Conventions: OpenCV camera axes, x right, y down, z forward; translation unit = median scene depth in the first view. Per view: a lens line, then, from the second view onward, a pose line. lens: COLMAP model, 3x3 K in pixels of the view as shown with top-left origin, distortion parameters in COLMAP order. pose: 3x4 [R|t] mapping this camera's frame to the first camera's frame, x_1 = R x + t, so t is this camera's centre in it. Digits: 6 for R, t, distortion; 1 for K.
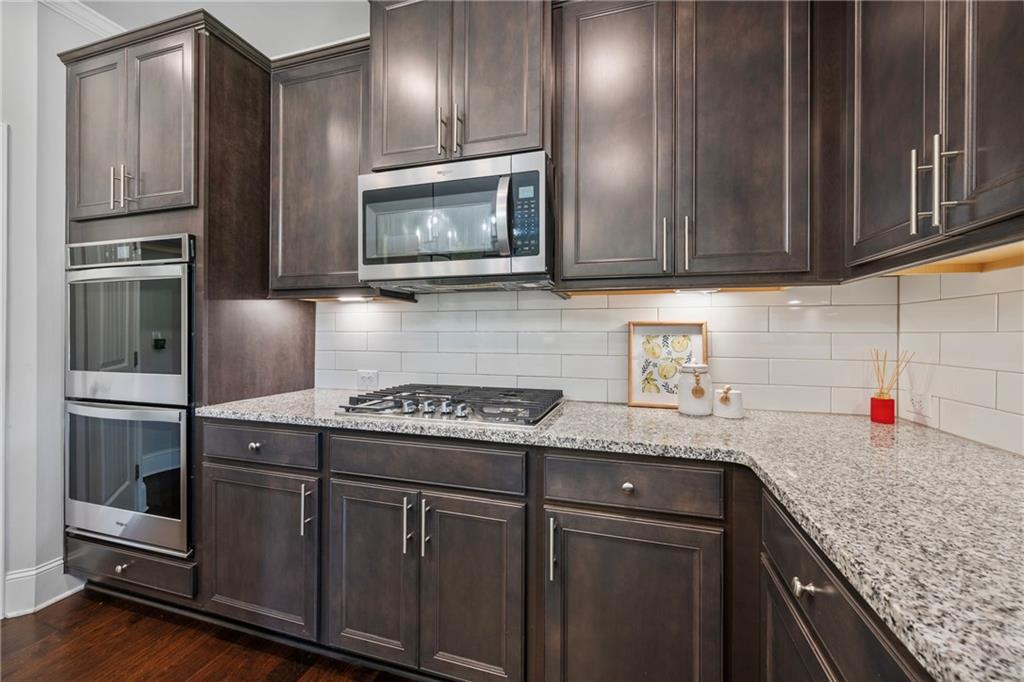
lens RADIAL K [[406.8, 0, 514.9], [0, 406.8, 334.0], [0, 0, 1]] dist [-0.001960, 0.000016]
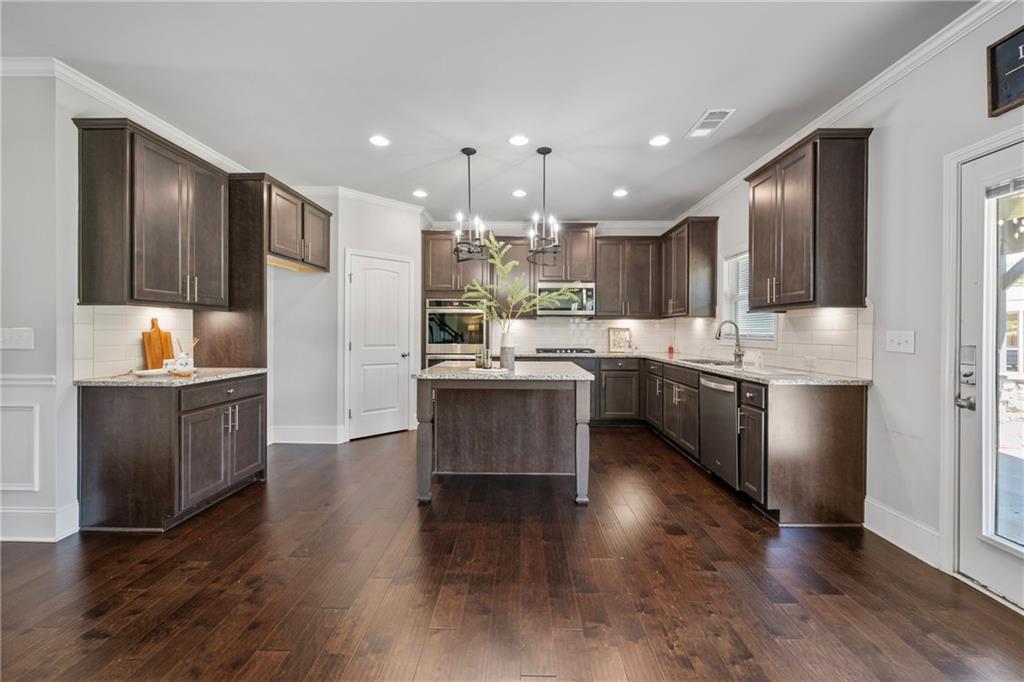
lens RADIAL K [[406.8, 0, 509.2], [0, 406.8, 334.0], [0, 0, 1]] dist [-0.001960, 0.000016]
pose [[0.966540, -0.000434, 0.256514, -1.461760], [0.000697, 0.999999, -0.000935, 0.027475], [-0.256513, 0.001083, 0.966540, -2.158942]]
